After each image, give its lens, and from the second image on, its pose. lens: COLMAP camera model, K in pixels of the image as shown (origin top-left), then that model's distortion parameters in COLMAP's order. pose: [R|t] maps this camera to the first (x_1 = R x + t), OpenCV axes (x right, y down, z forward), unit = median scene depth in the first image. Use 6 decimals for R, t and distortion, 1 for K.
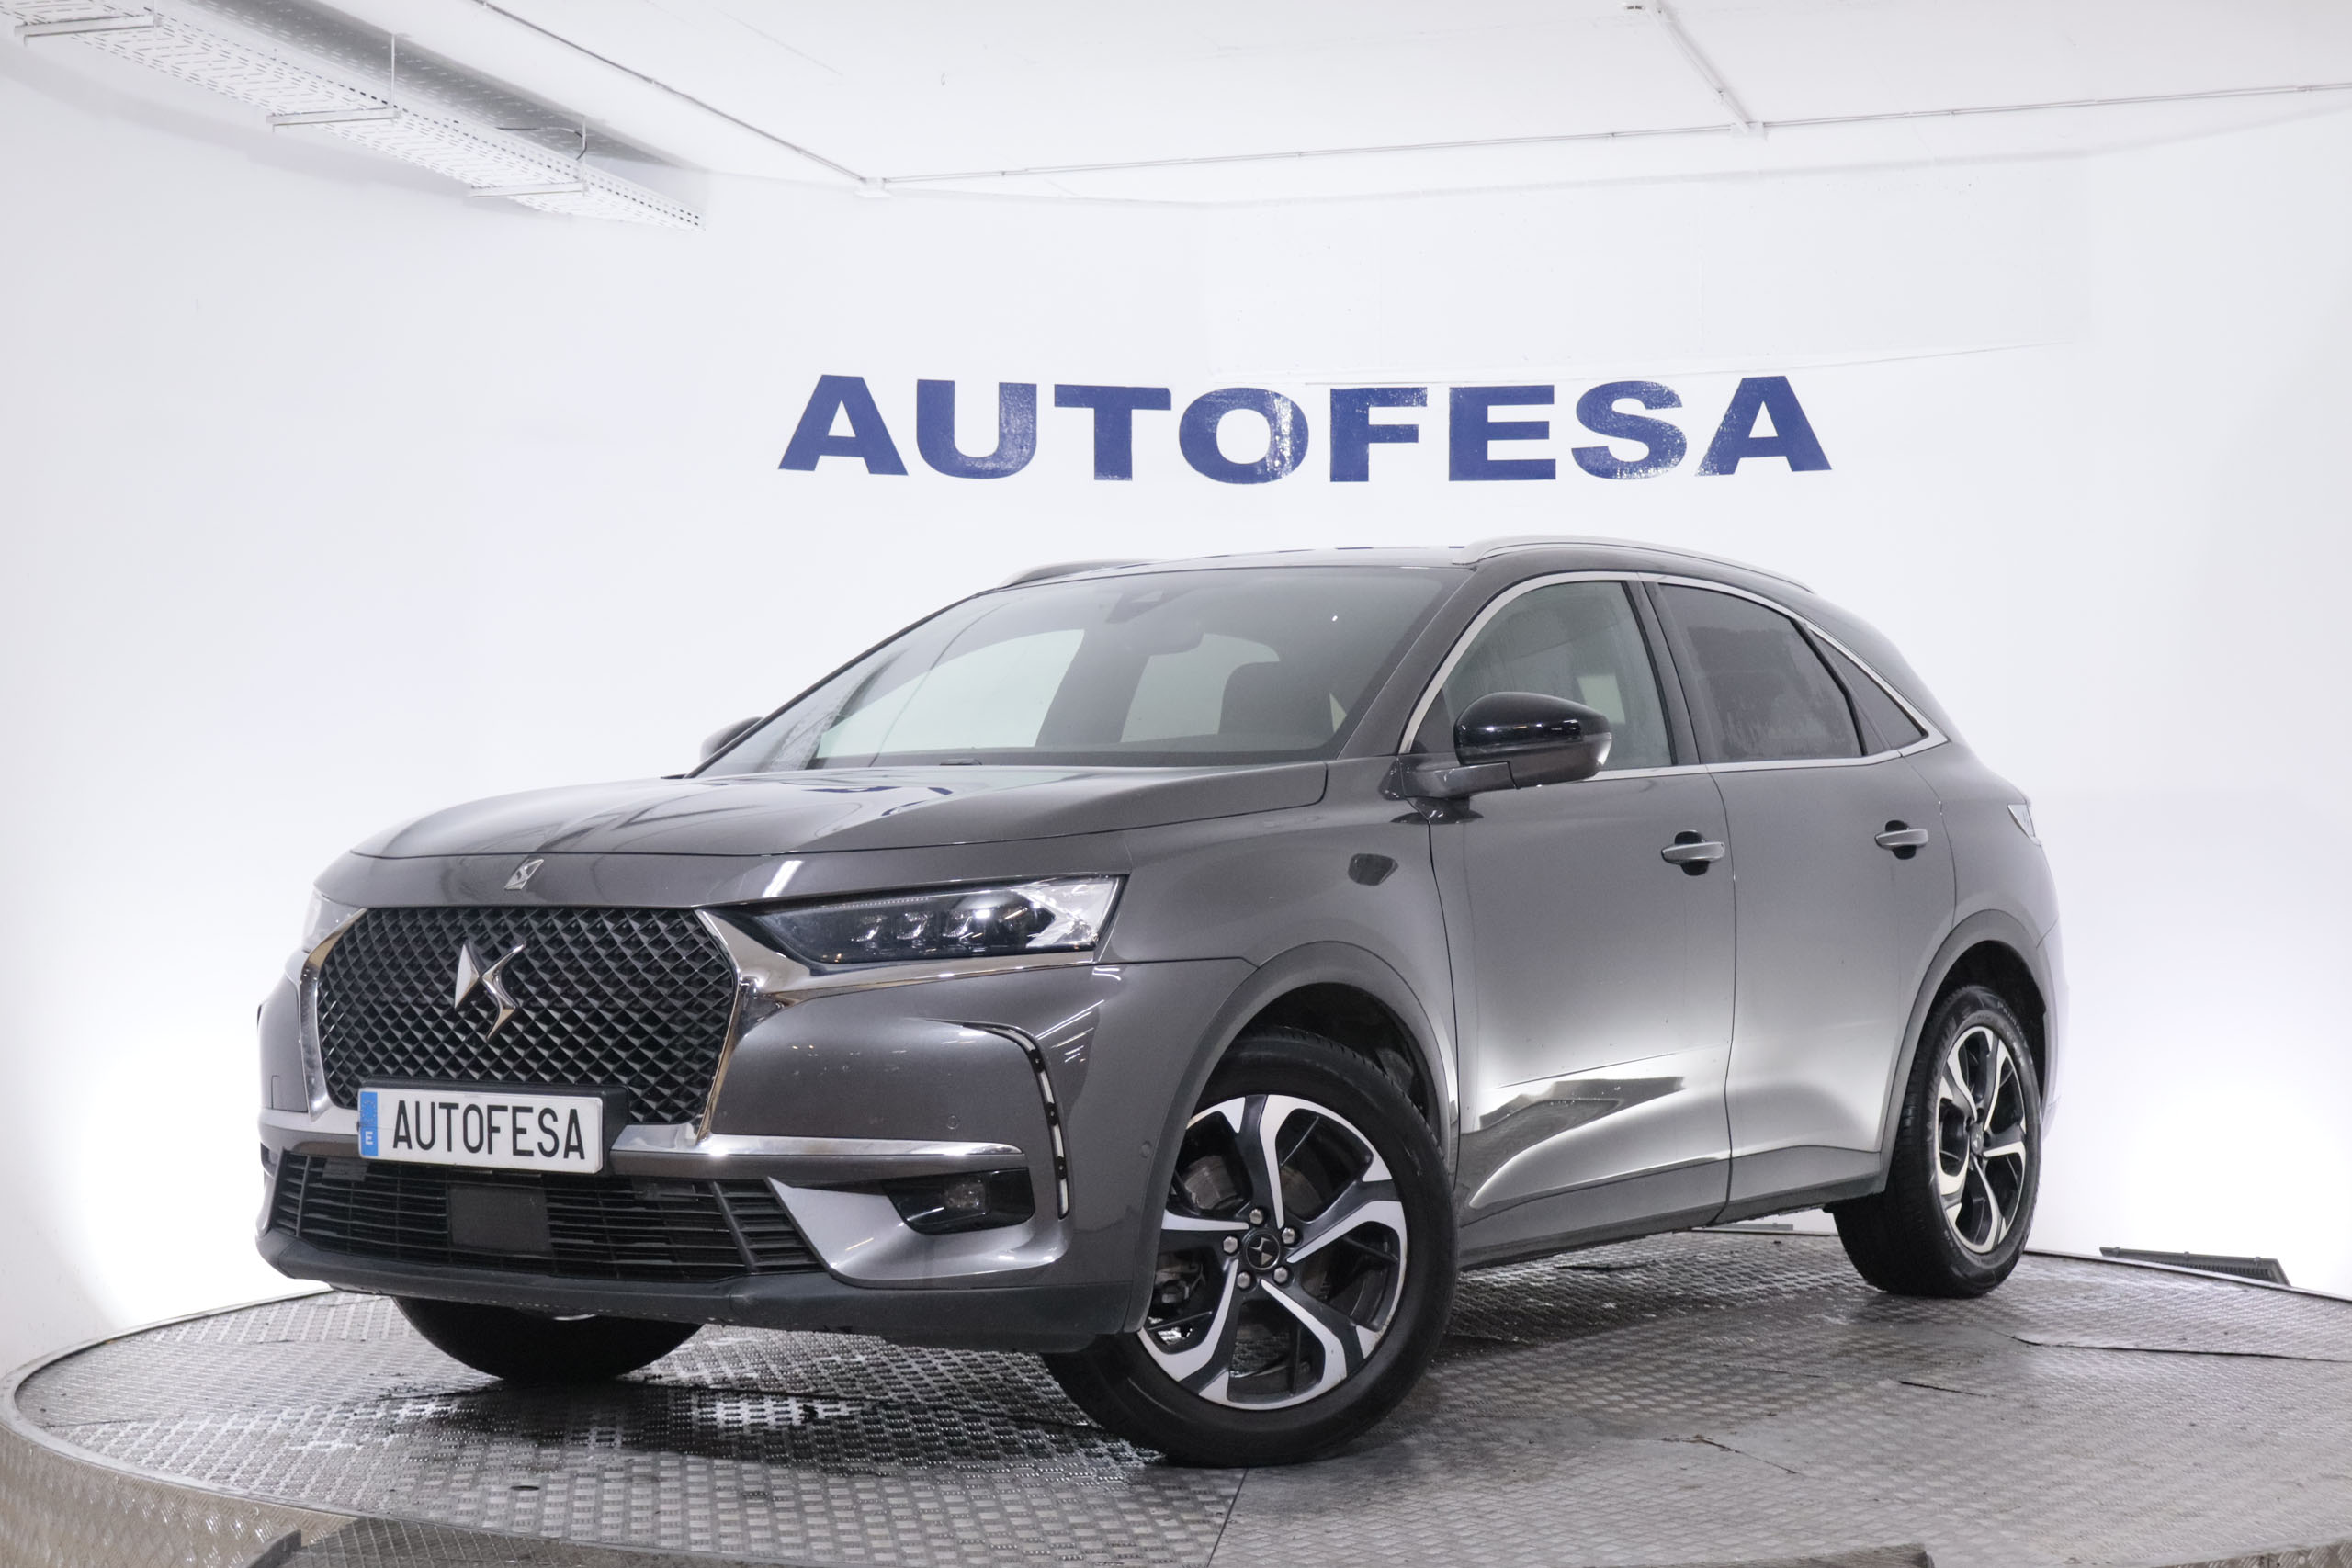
lens RADIAL K [[3707.2, 0, 1176.0], [0, 3707.2, 784.0], [0, 0, 1]] dist [-0.005156, 0.001819]
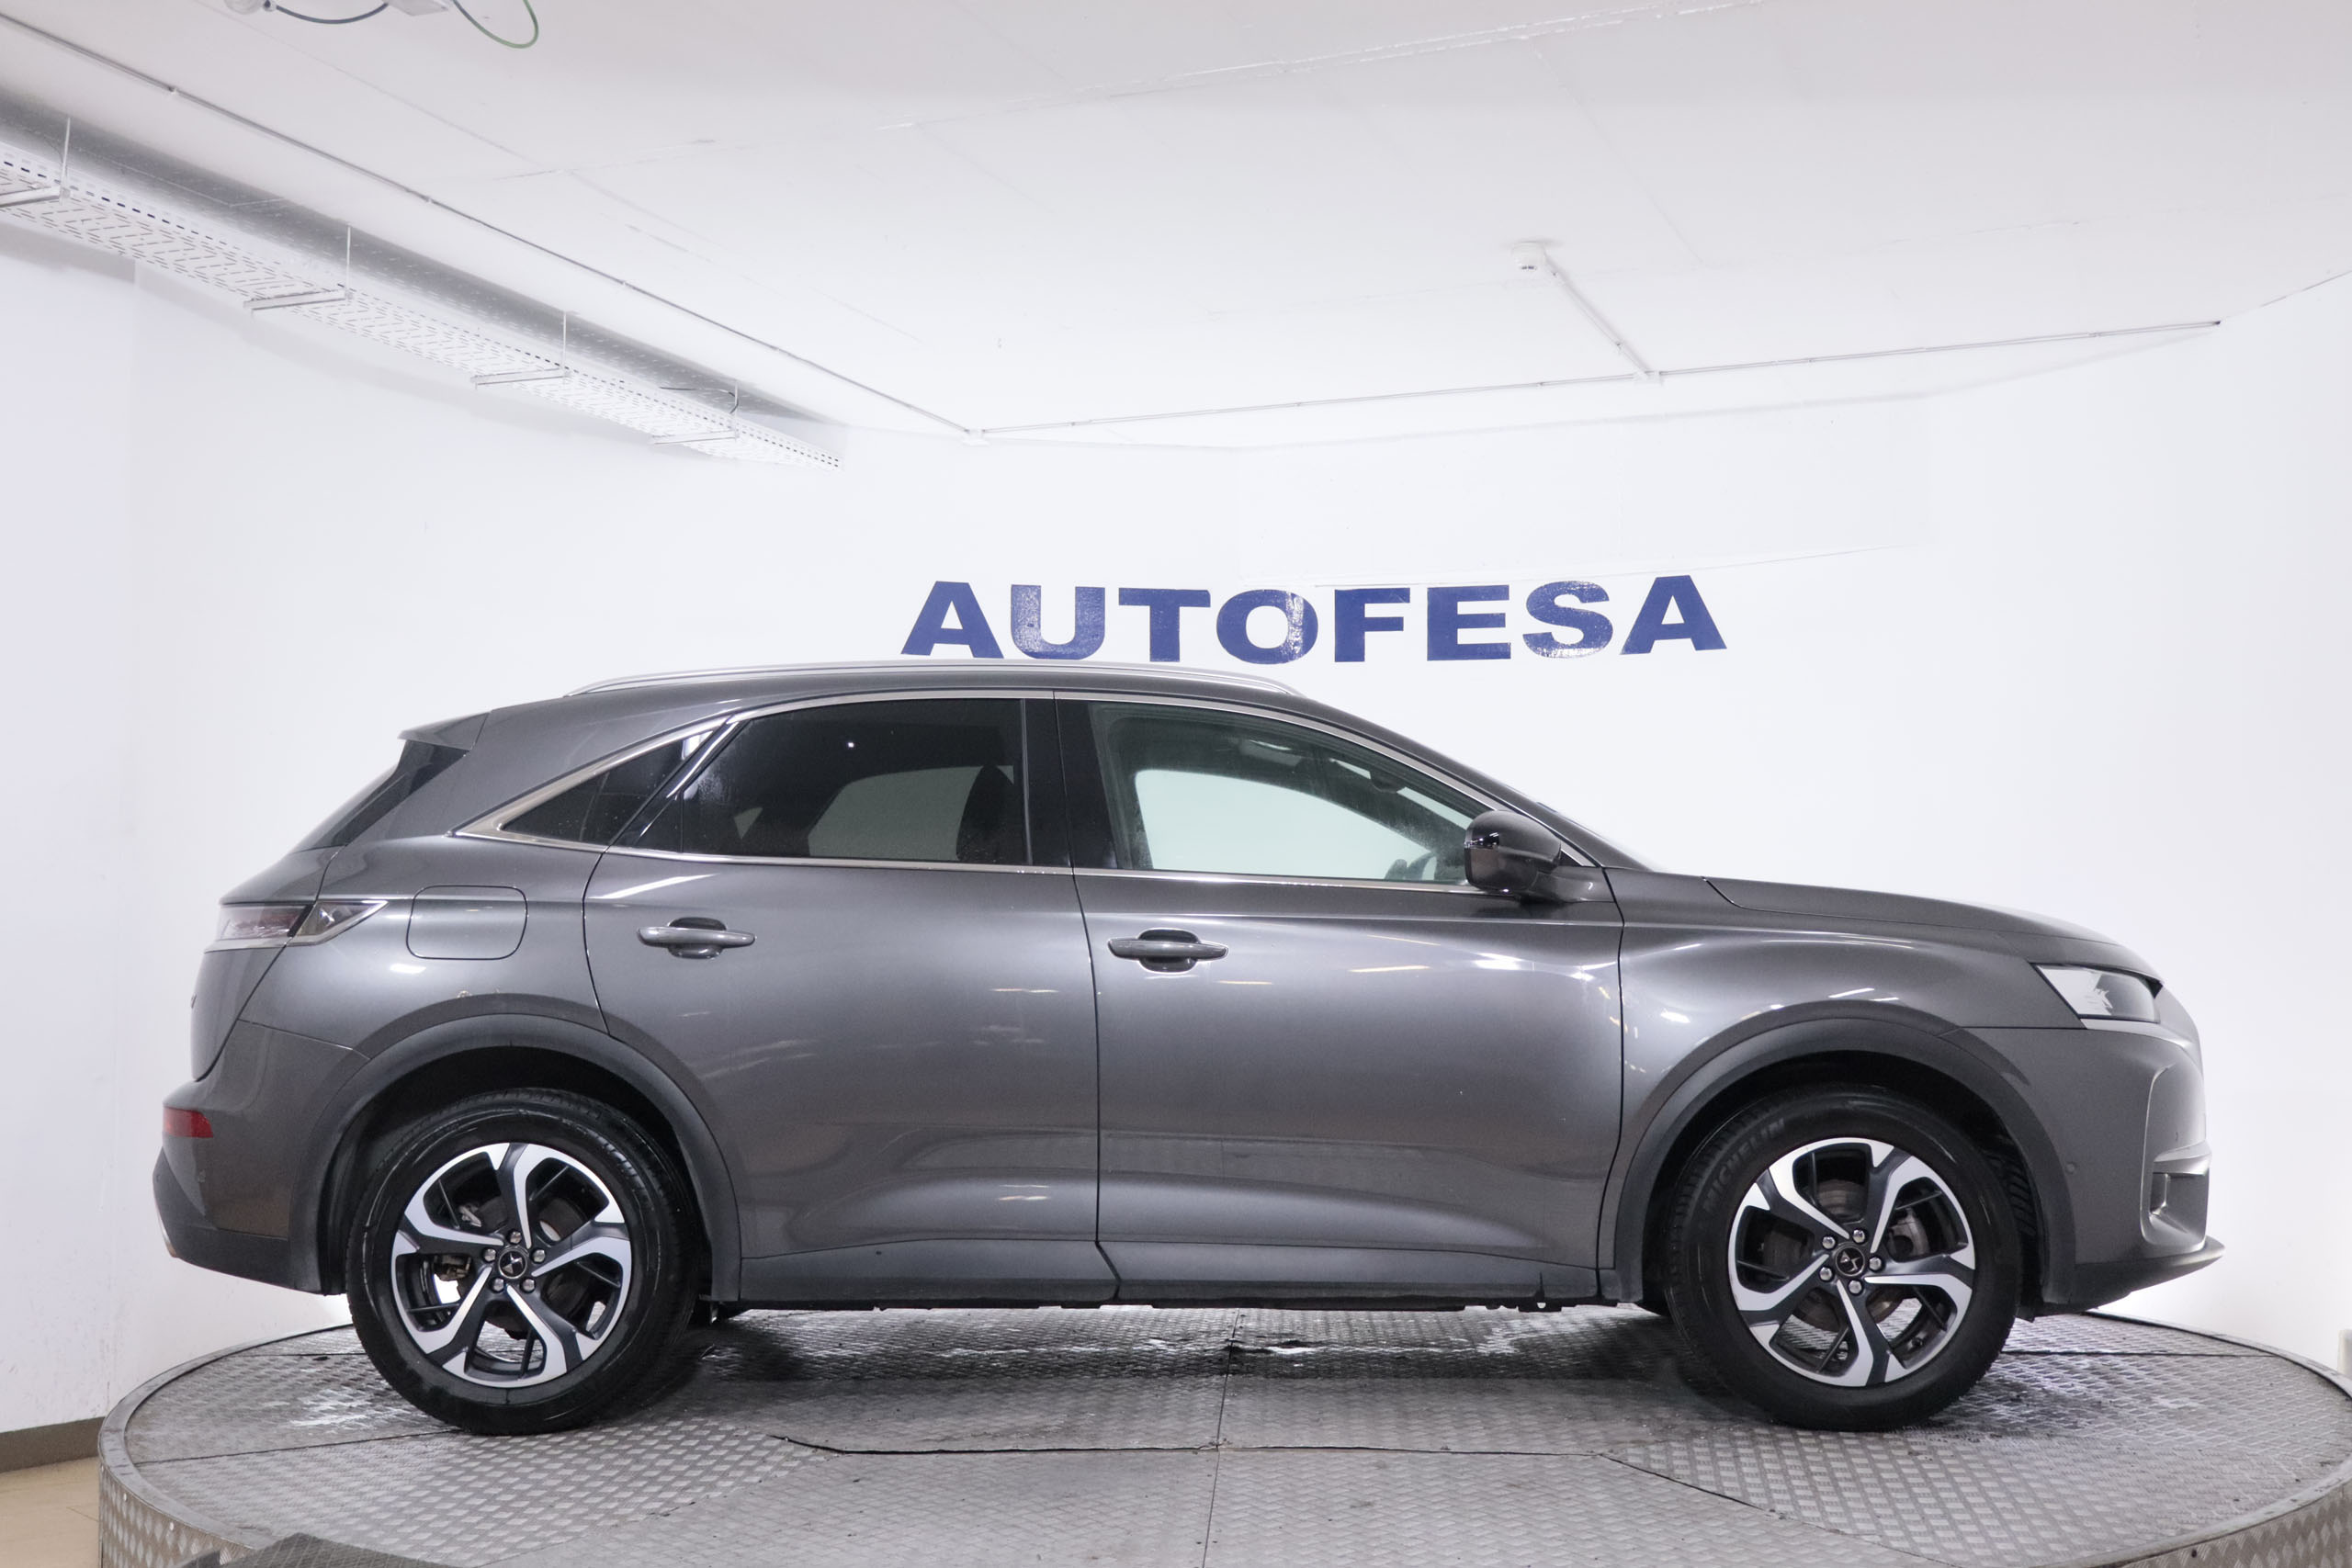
lens RADIAL K [[2603.3, 0, 1176.0], [0, 2603.3, 784.0], [0, 0, 1]] dist [-0.000161, -0.001417]
pose [[0.997285, -0.003535, -0.073551, 0.054460], [0.000165, 0.998951, -0.045784, 0.001909], [0.073635, 0.045647, 0.996240, 0.103663]]
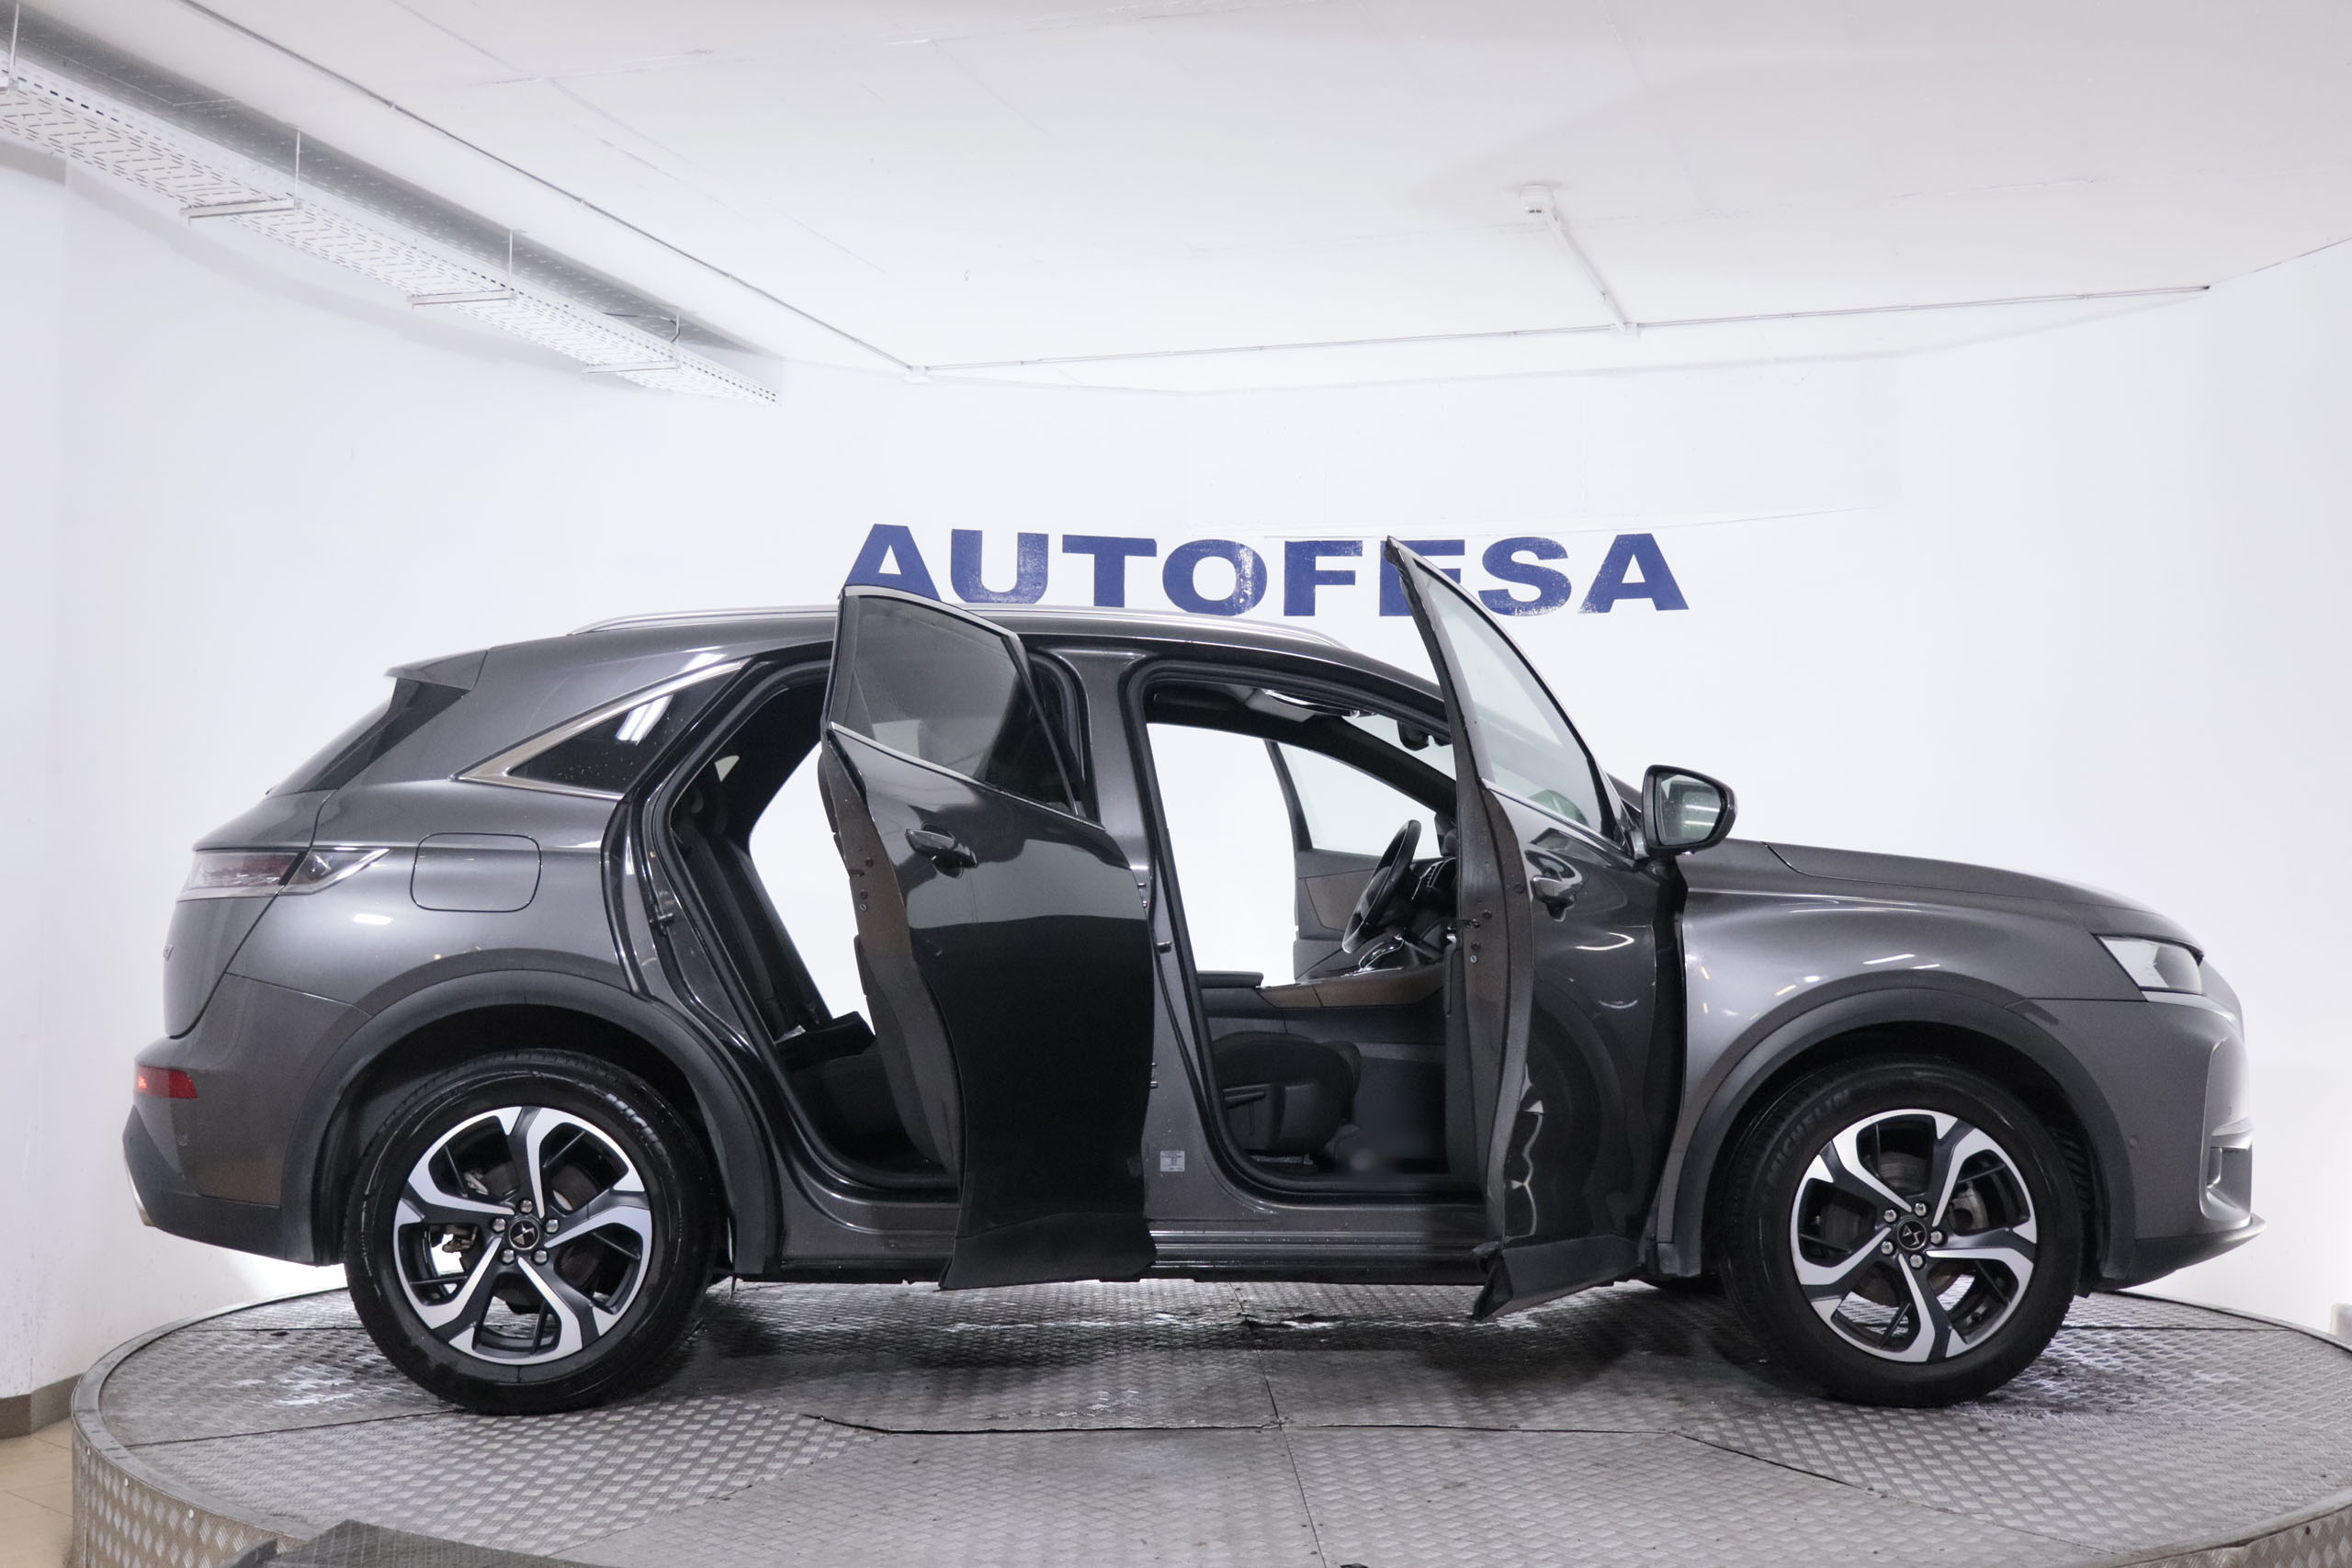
lens RADIAL K [[2670.8, 0, 1176.0], [0, 2670.8, 784.0], [0, 0, 1]] dist [0.001245, -0.009359]
pose [[0.999925, 0.011411, -0.004556, 0.010431], [-0.011545, 0.999464, -0.030637, 0.002788], [0.004204, 0.030687, 0.999520, 0.109617]]
